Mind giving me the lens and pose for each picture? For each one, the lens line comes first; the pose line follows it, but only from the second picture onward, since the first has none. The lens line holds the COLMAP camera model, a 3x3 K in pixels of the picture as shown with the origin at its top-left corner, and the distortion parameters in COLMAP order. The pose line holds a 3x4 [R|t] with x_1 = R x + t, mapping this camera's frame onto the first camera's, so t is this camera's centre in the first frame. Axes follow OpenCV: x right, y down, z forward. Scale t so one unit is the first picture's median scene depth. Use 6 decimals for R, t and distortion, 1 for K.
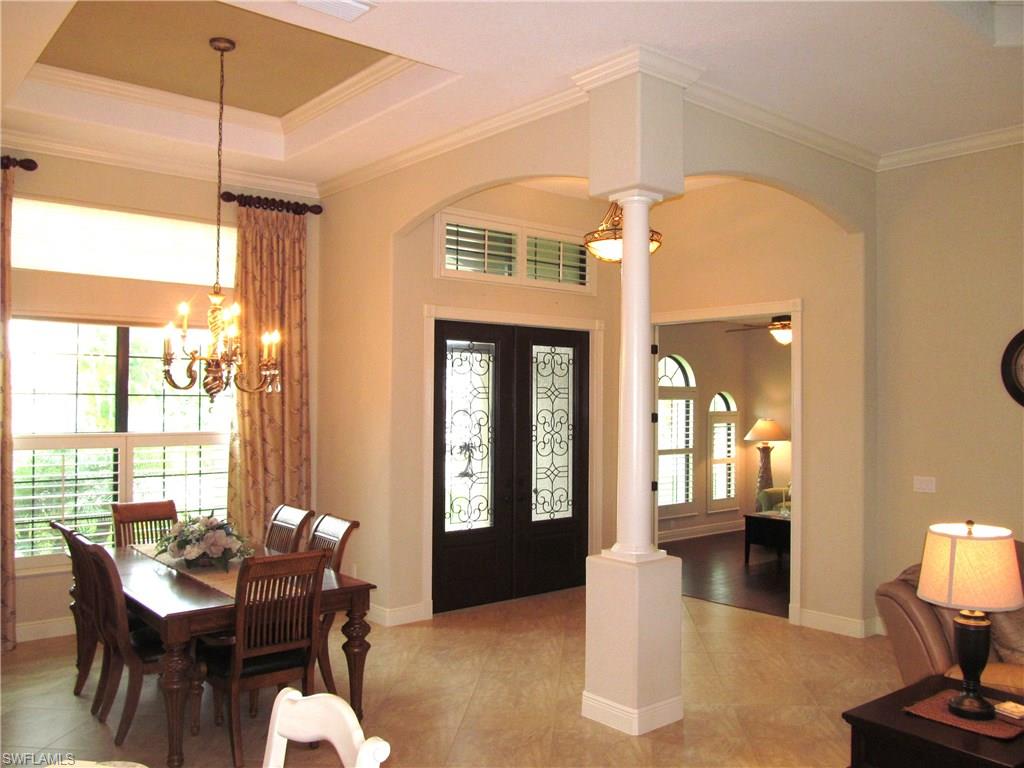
lens RADIAL K [[852.1, 0, 512.0], [0, 852.1, 384.0], [0, 0, 1]] dist [-0.011857, 0.003163]
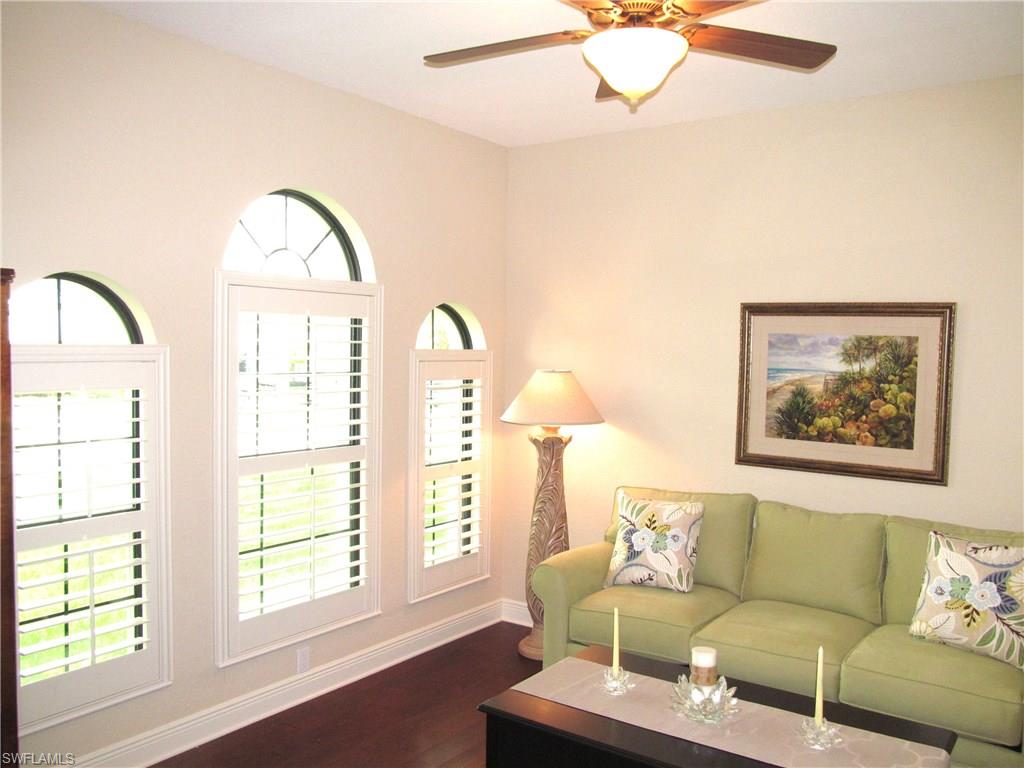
lens RADIAL K [[852.1, 0, 512.0], [0, 852.1, 384.0], [0, 0, 1]] dist [-0.011857, 0.003163]
pose [[0.968262, -0.004301, 0.249898, 0.177230], [-0.011290, 0.998079, 0.060924, 0.023488], [-0.249680, -0.061812, 0.966353, 0.610621]]
